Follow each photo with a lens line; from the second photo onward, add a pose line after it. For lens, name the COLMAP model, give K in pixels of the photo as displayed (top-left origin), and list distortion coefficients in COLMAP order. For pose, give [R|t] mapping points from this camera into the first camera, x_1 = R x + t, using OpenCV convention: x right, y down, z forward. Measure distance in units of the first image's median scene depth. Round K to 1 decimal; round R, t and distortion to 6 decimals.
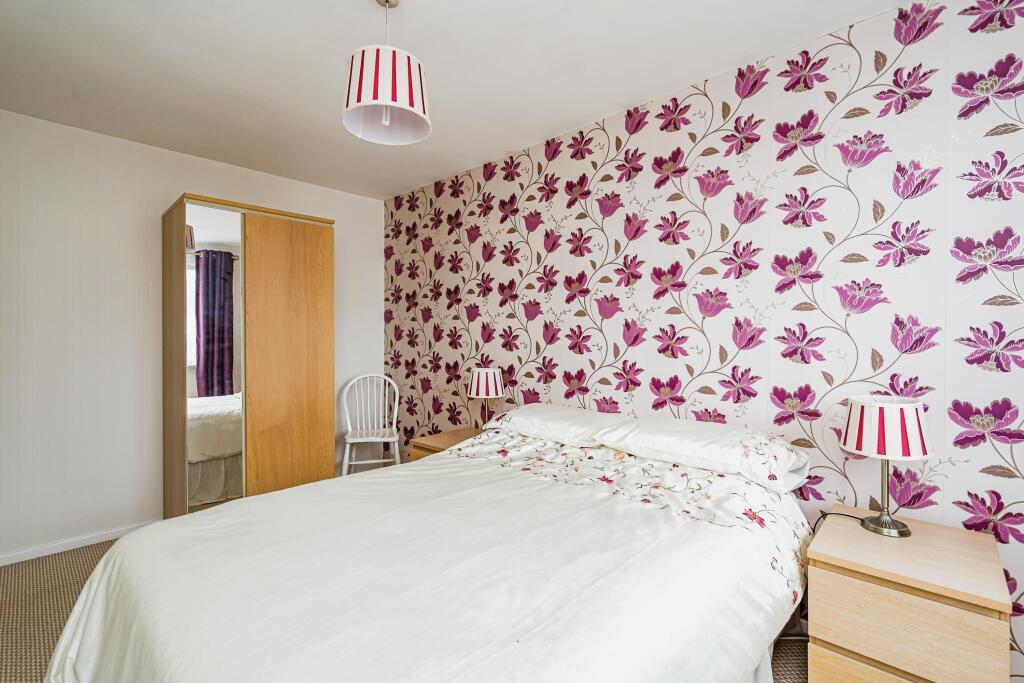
lens RADIAL K [[503.5, 0, 509.3], [0, 503.5, 344.1], [0, 0, 1]] dist [-0.005565, 0.000498]
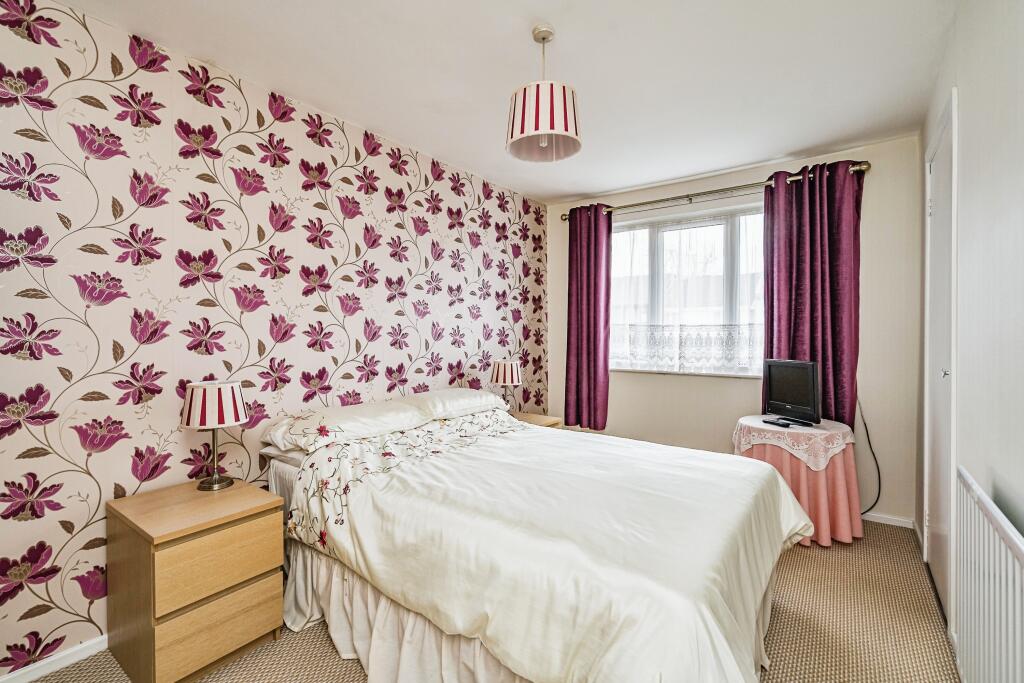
lens RADIAL K [[461.2, 0, 509.0], [0, 461.2, 332.2], [0, 0, 1]] dist [-0.007839, 0.000349]
pose [[-0.177355, -0.006785, 0.984123, -0.596945], [0.007511, 0.999938, 0.008247, -0.016182], [-0.984118, 0.008854, -0.177293, 0.623913]]
